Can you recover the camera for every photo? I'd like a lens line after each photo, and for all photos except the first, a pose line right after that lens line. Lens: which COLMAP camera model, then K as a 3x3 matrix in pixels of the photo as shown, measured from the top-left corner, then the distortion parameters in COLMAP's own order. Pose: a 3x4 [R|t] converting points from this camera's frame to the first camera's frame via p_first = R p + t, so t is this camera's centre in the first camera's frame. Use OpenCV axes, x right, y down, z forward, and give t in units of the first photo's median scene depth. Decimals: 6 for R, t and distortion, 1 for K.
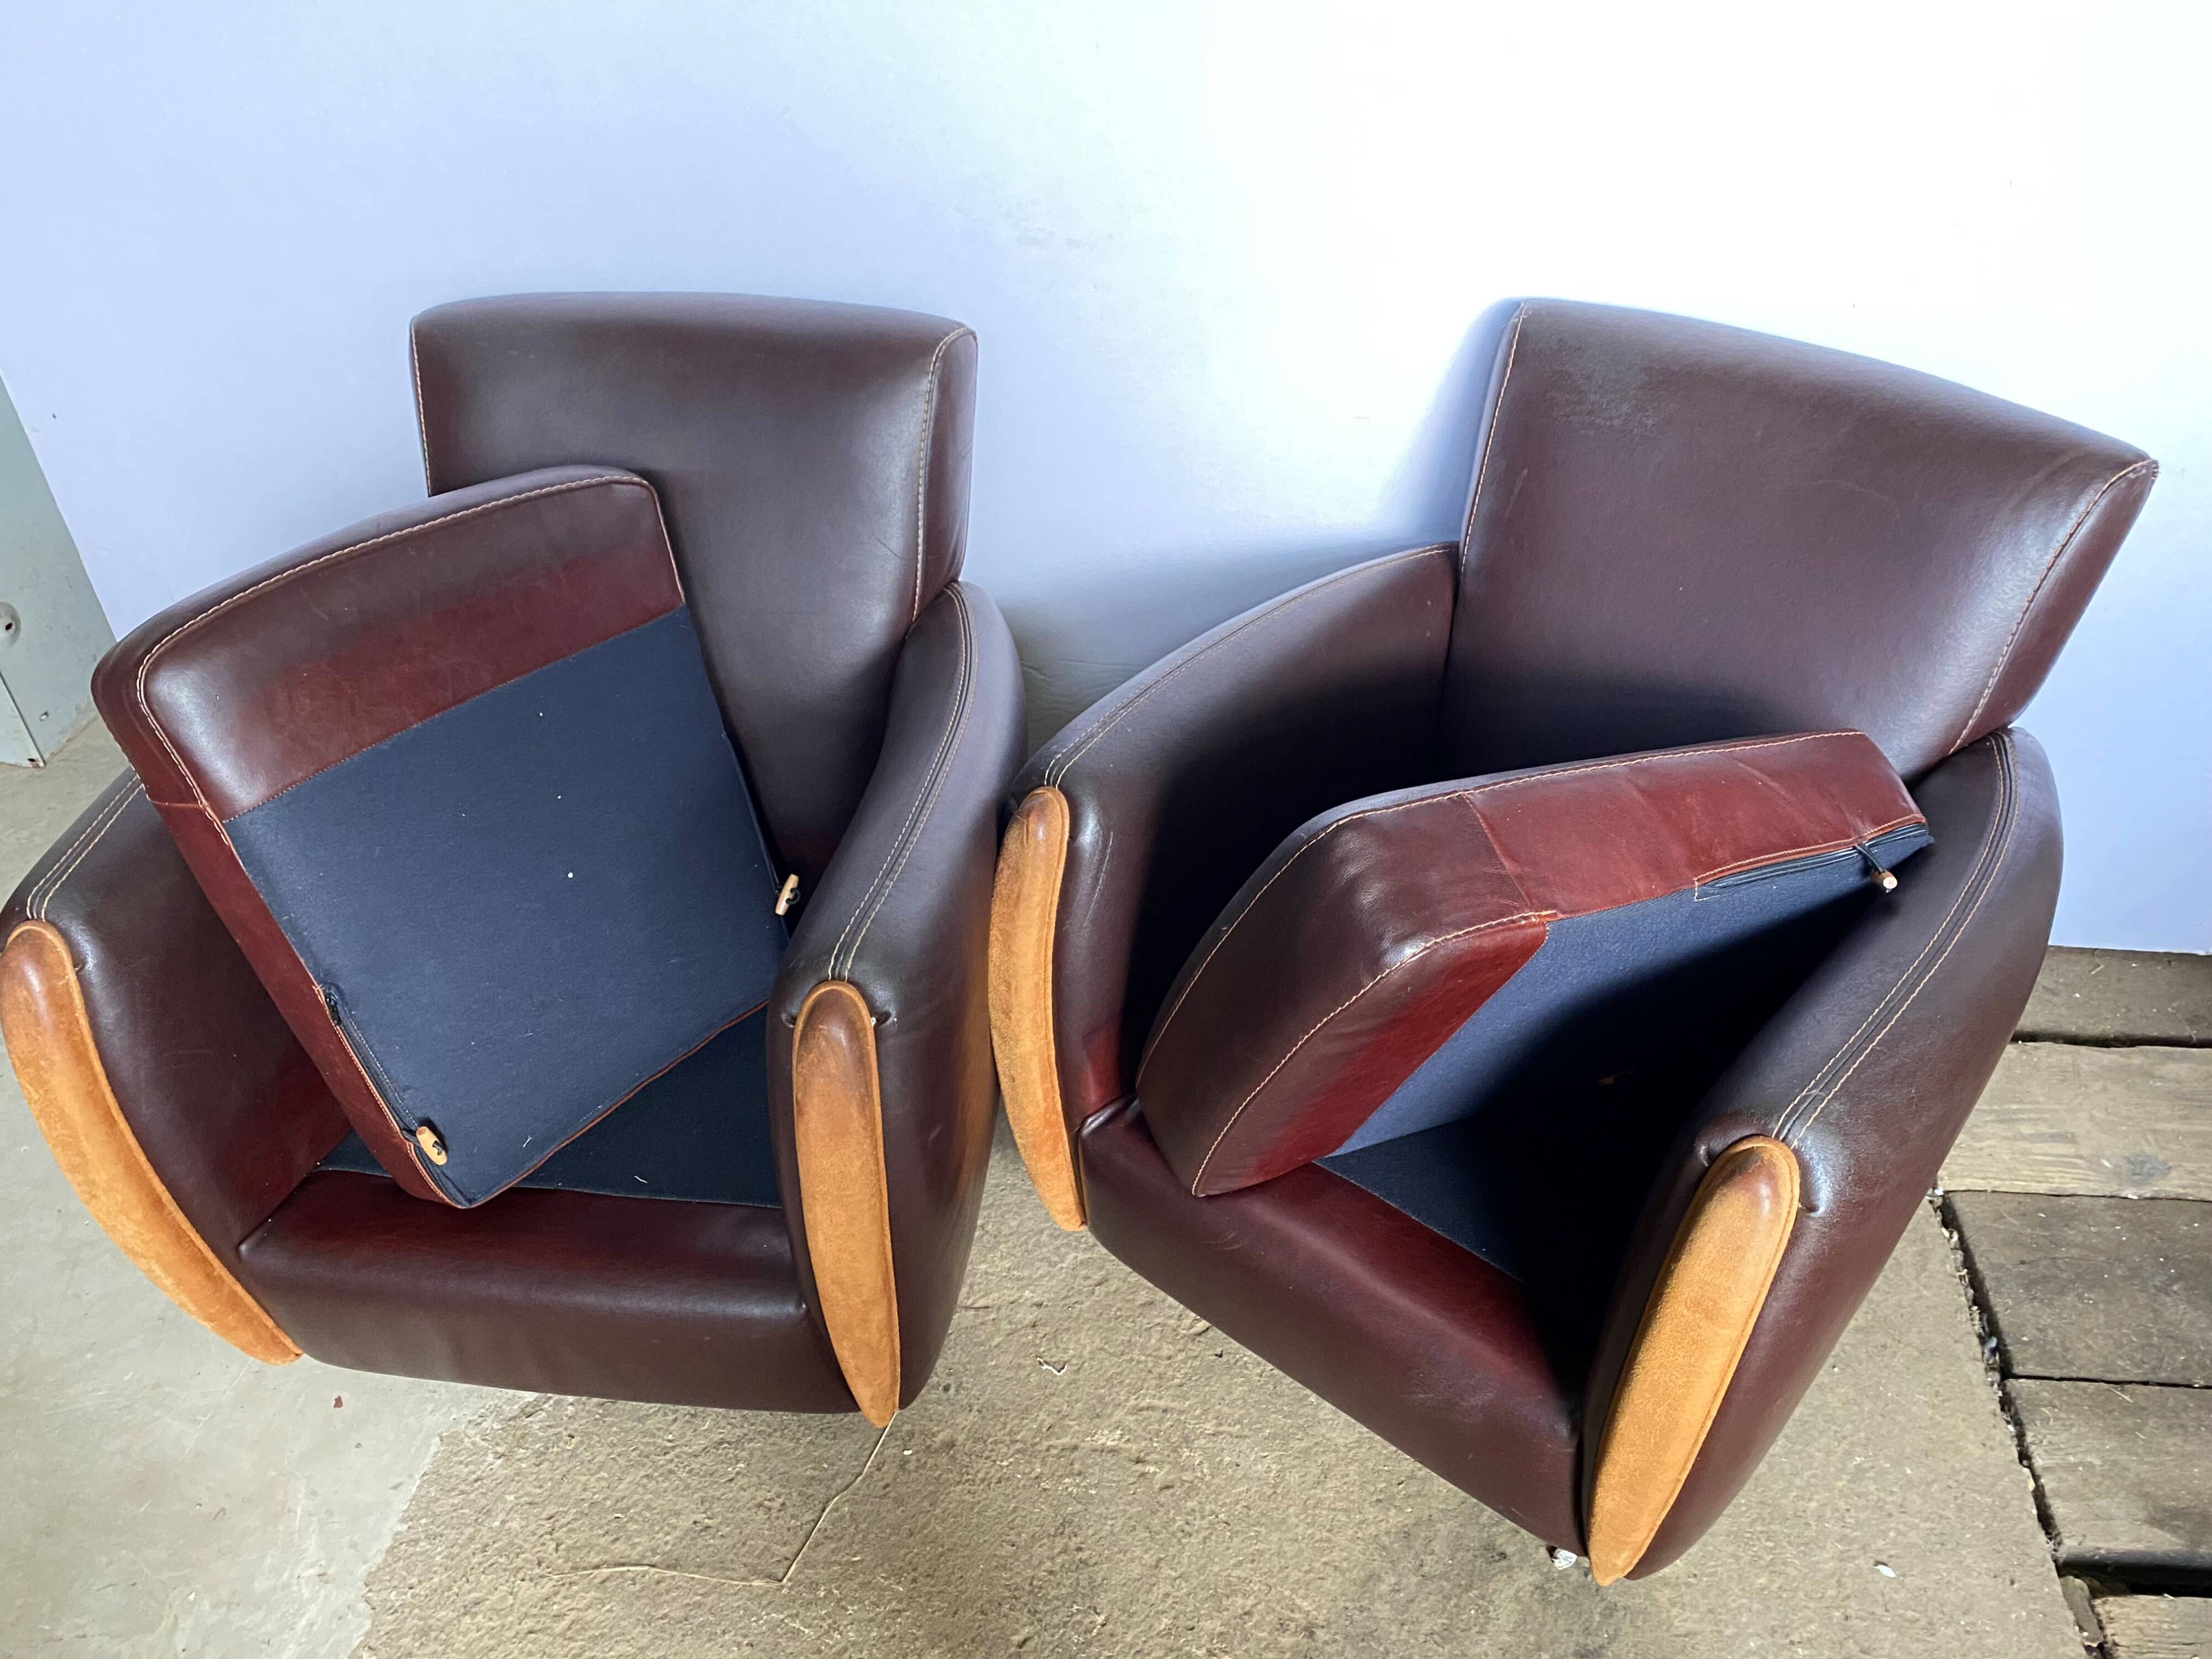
lens RADIAL K [[1694.3, 0, 1094.3], [0, 1694.3, 808.0], [0, 0, 1]] dist [0.013854, -0.011433]
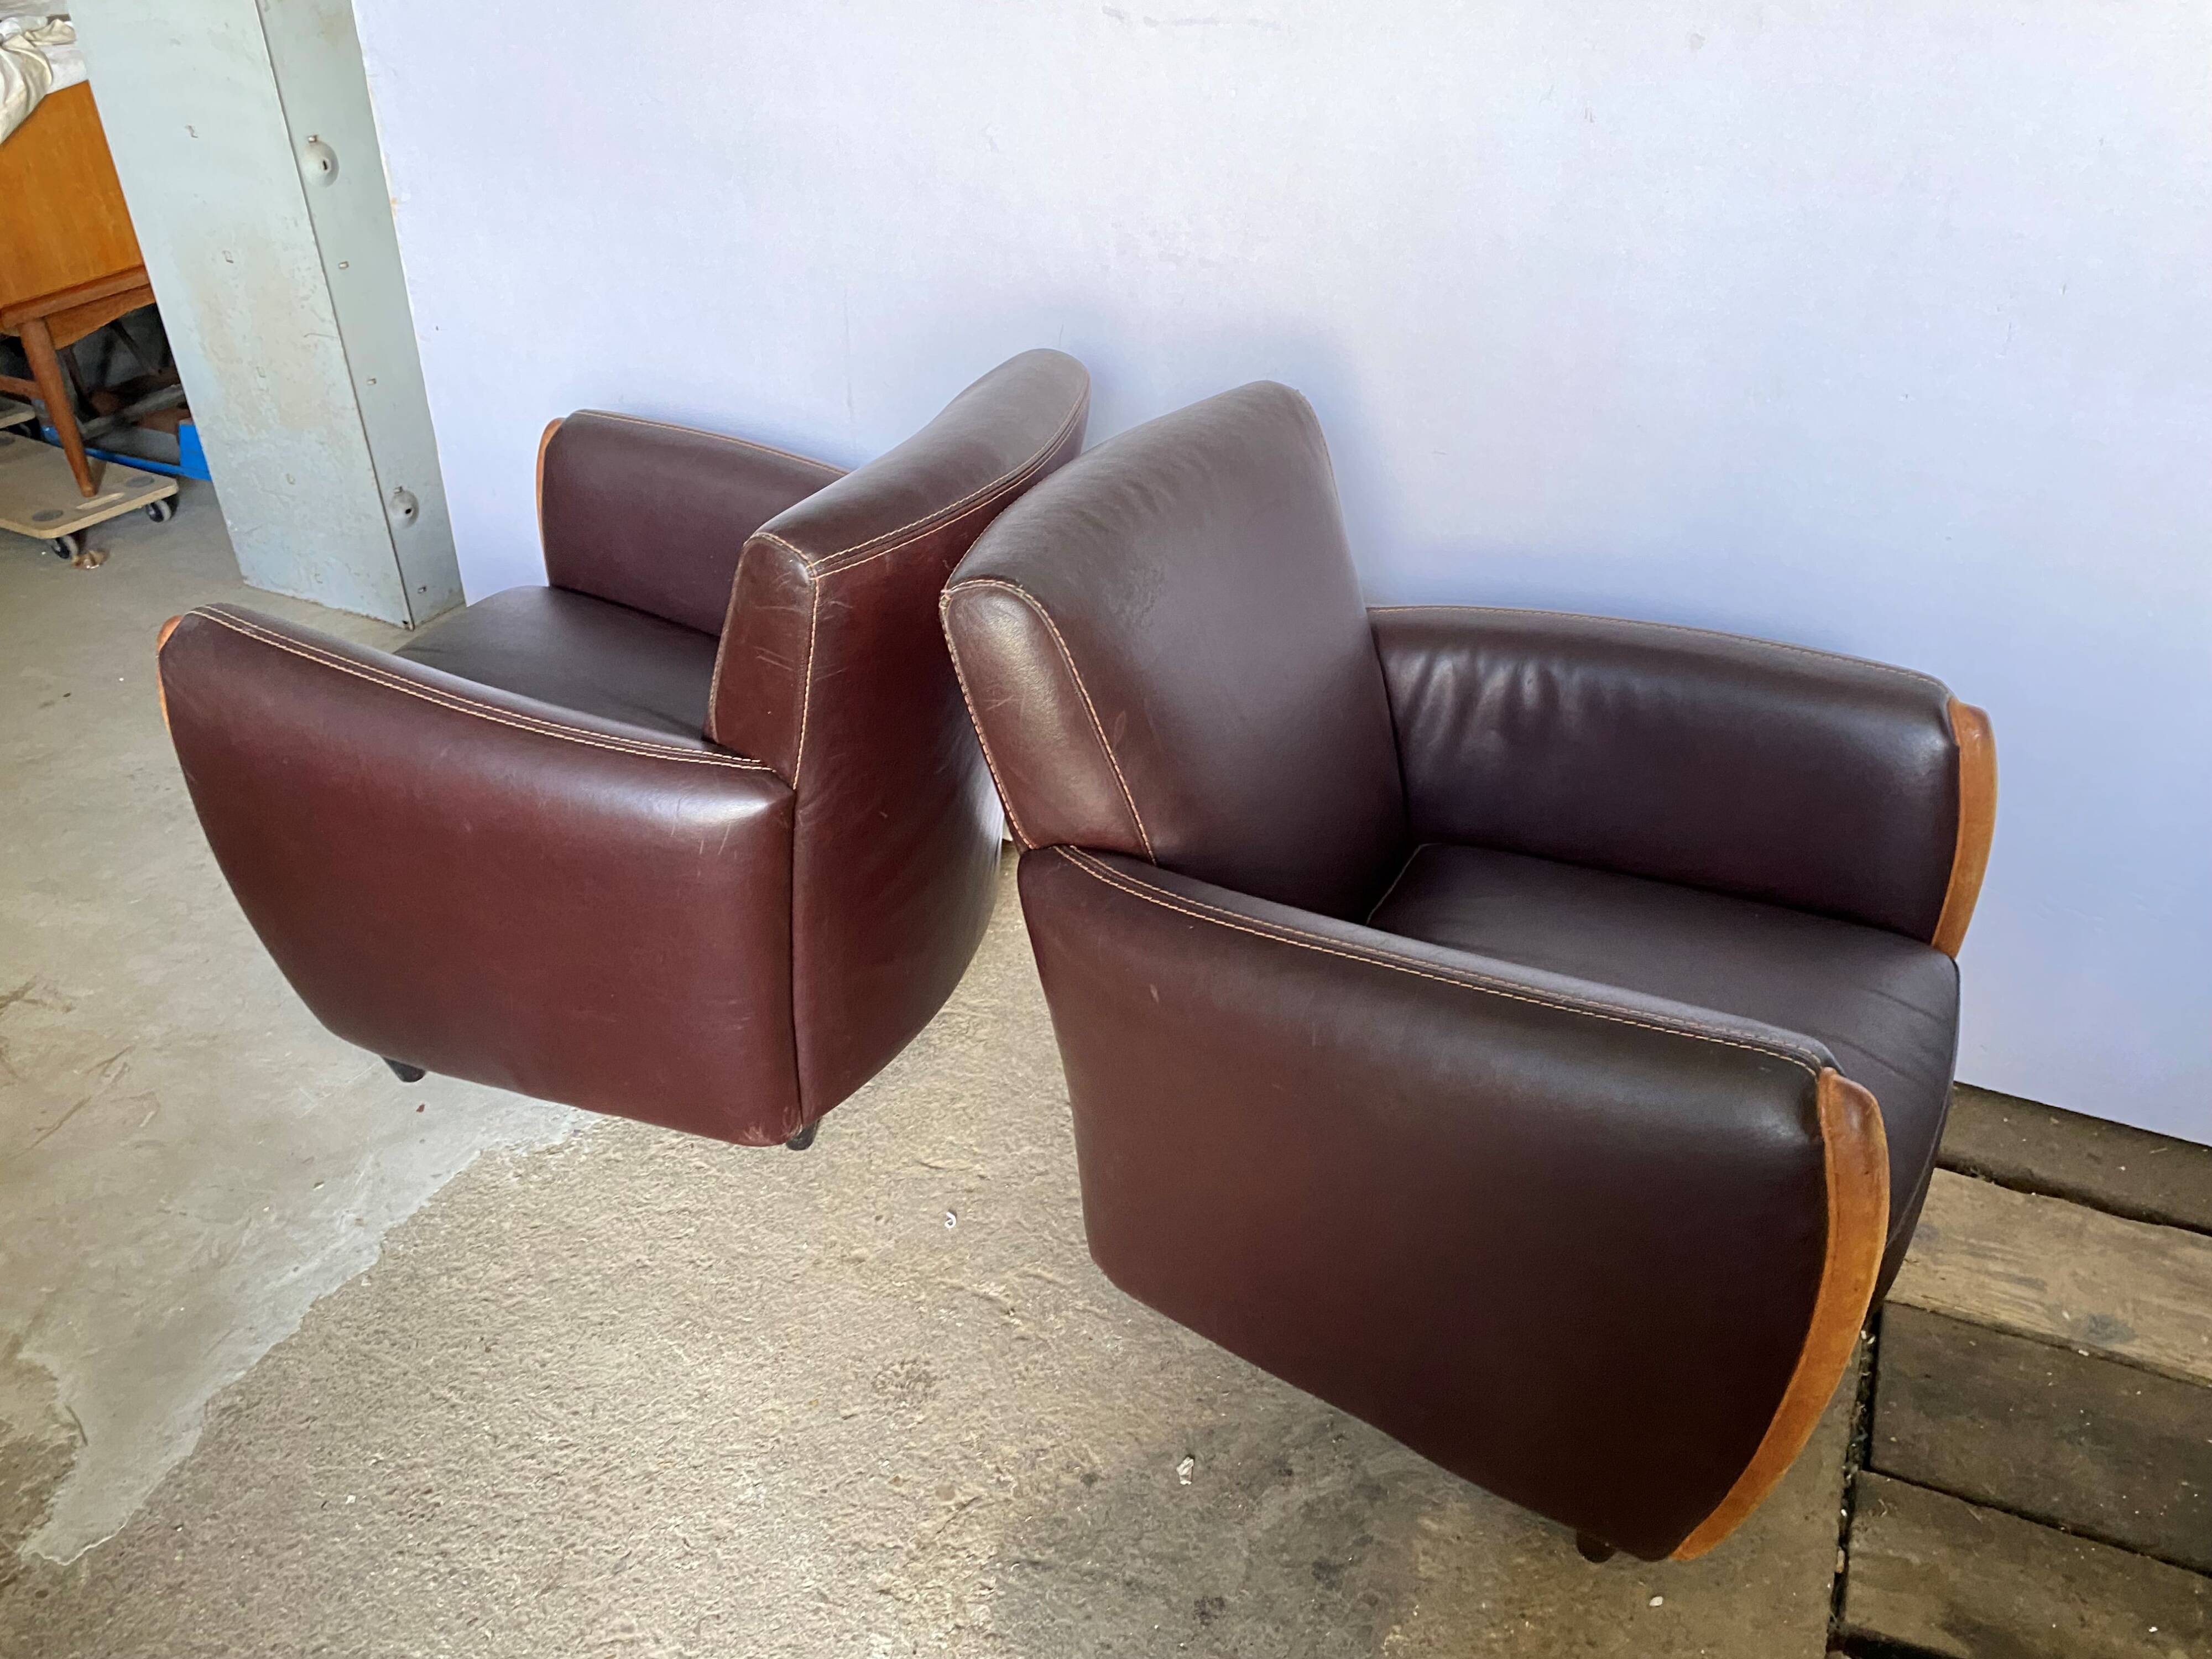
lens RADIAL K [[1694.3, 0, 1110.6], [0, 1694.3, 841.7], [0, 0, 1]] dist [0.013854, -0.011433]
pose [[0.950173, 0.190575, -0.246682, 0.314131], [-0.206947, 0.977451, -0.041988, 0.116815], [0.233118, 0.090946, 0.968186, -0.096230]]
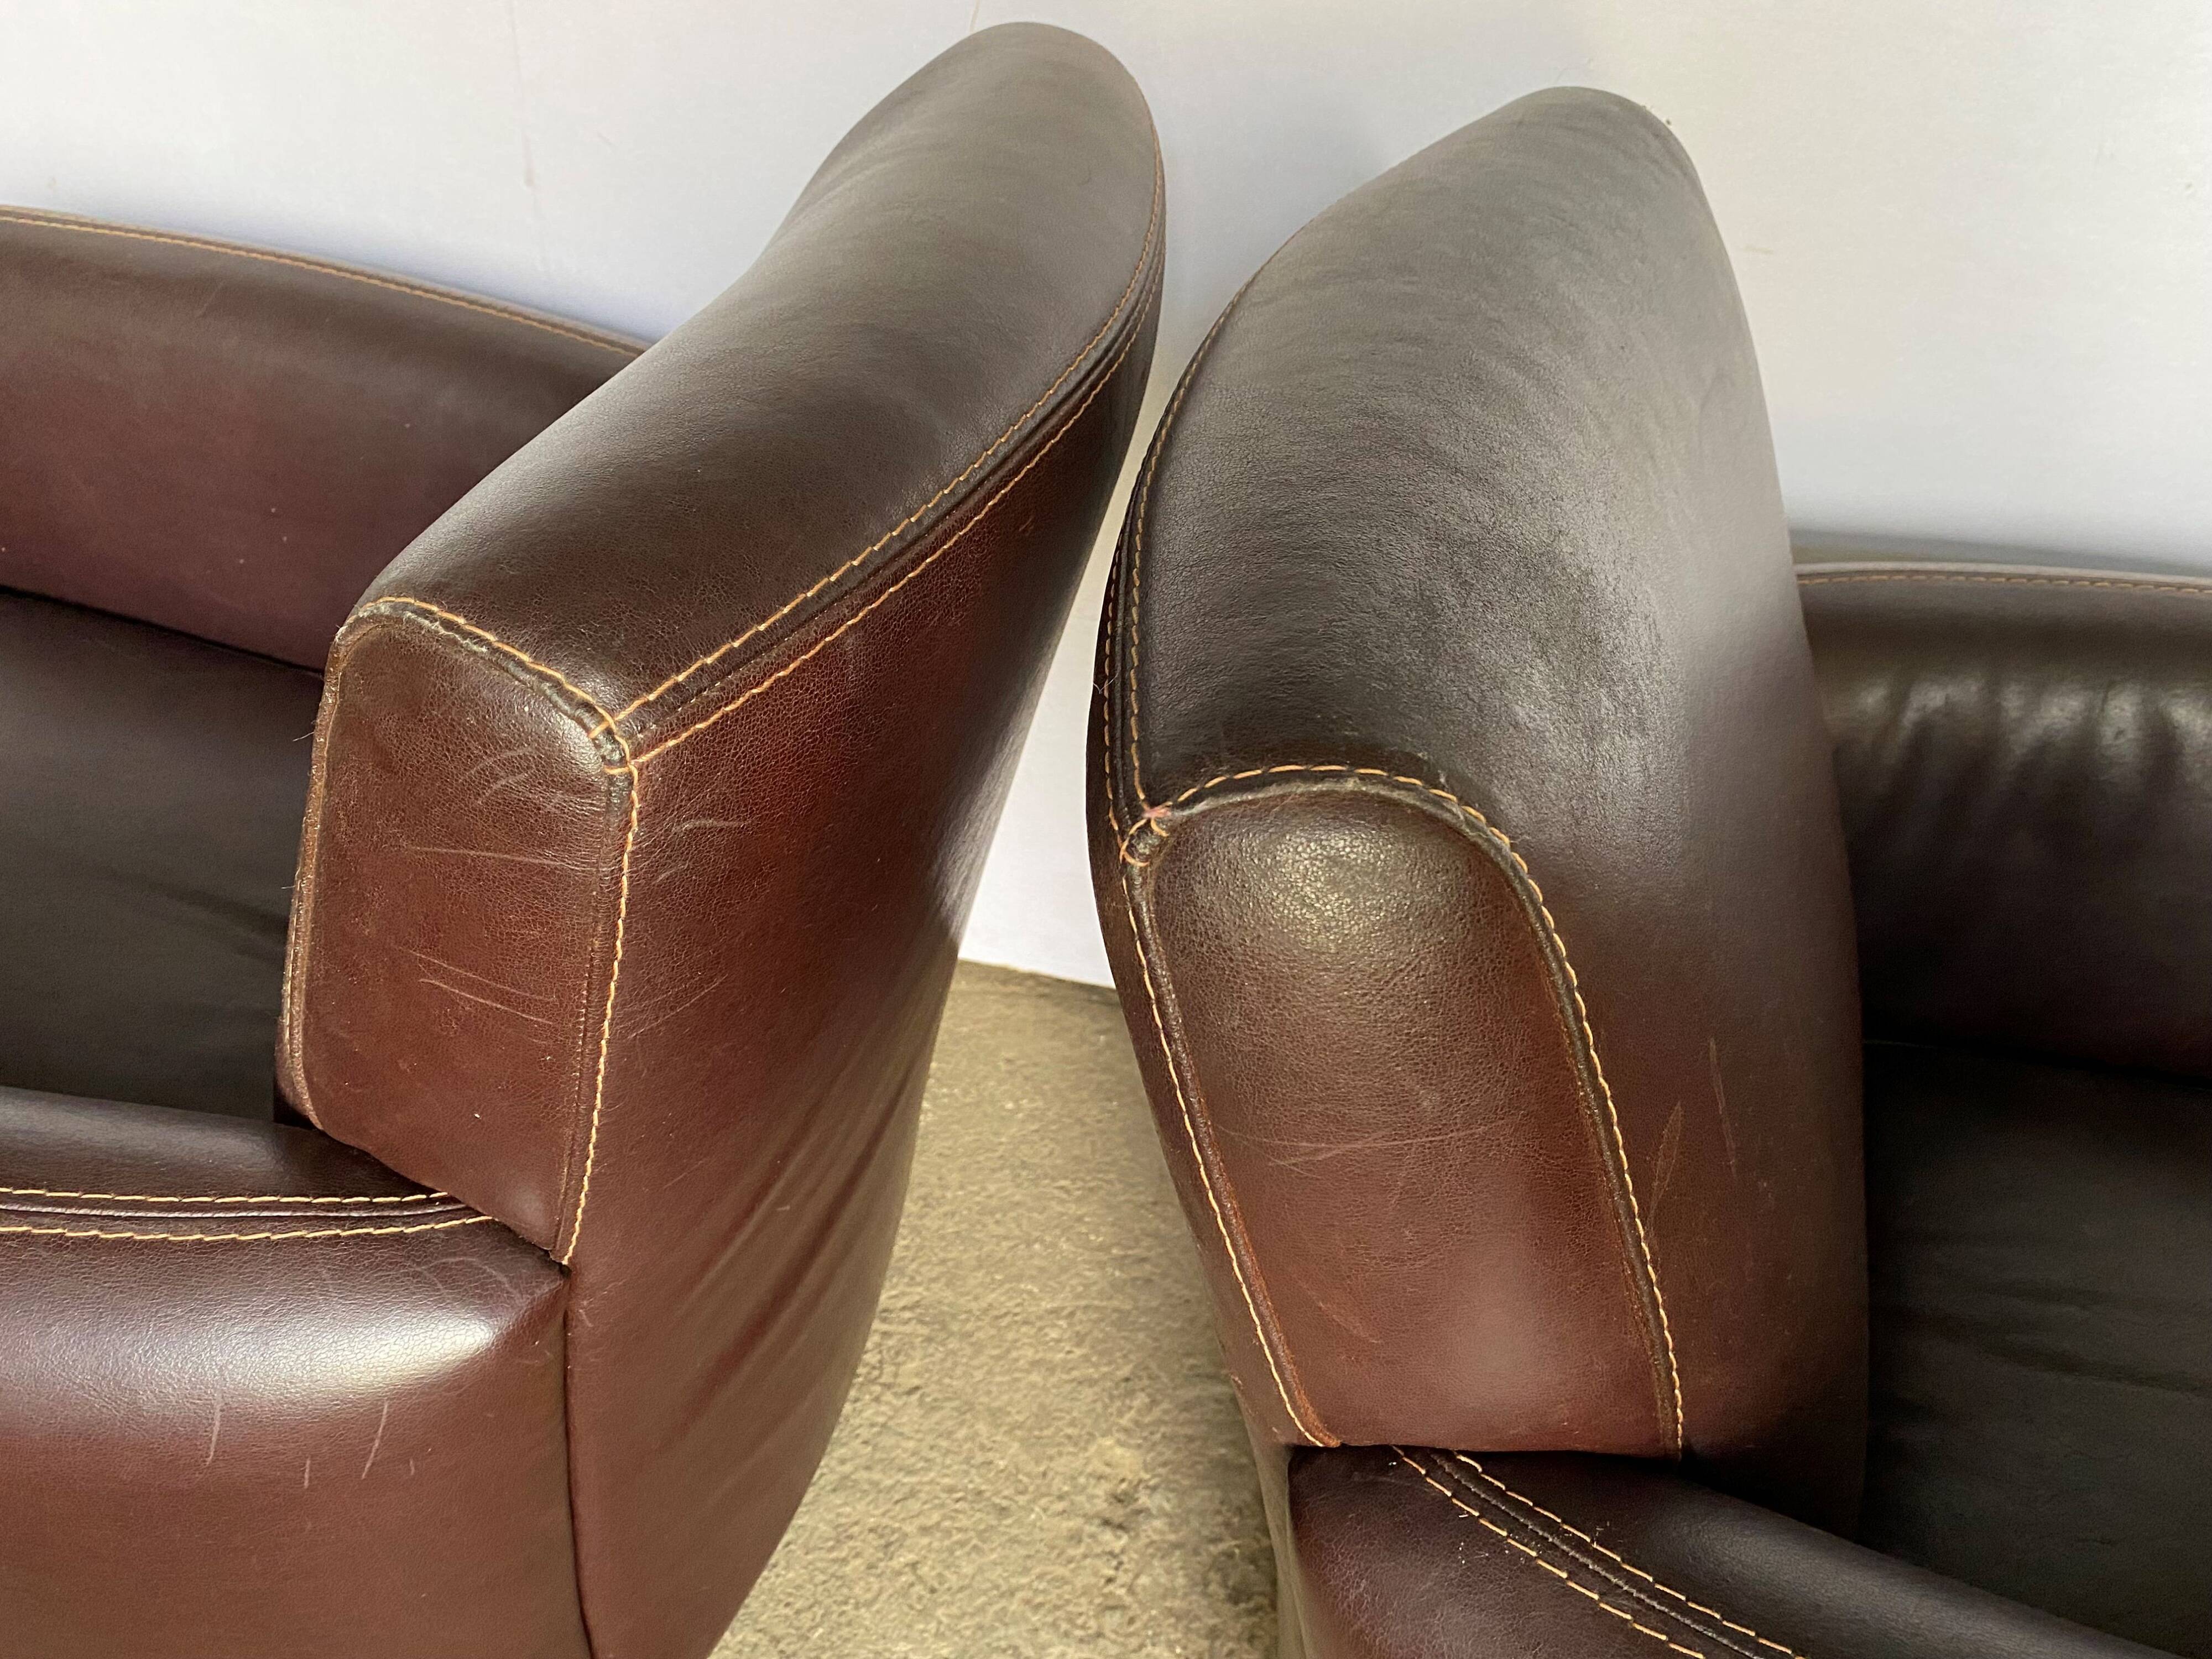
lens RADIAL K [[1694.3, 0, 1086.8], [0, 1694.3, 834.9], [0, 0, 1]] dist [0.013854, -0.011433]
pose [[0.989905, 0.128910, -0.058918, -0.005566], [-0.127547, 0.991482, 0.026352, -0.031672], [0.061813, -0.018571, 0.997915, 0.492467]]
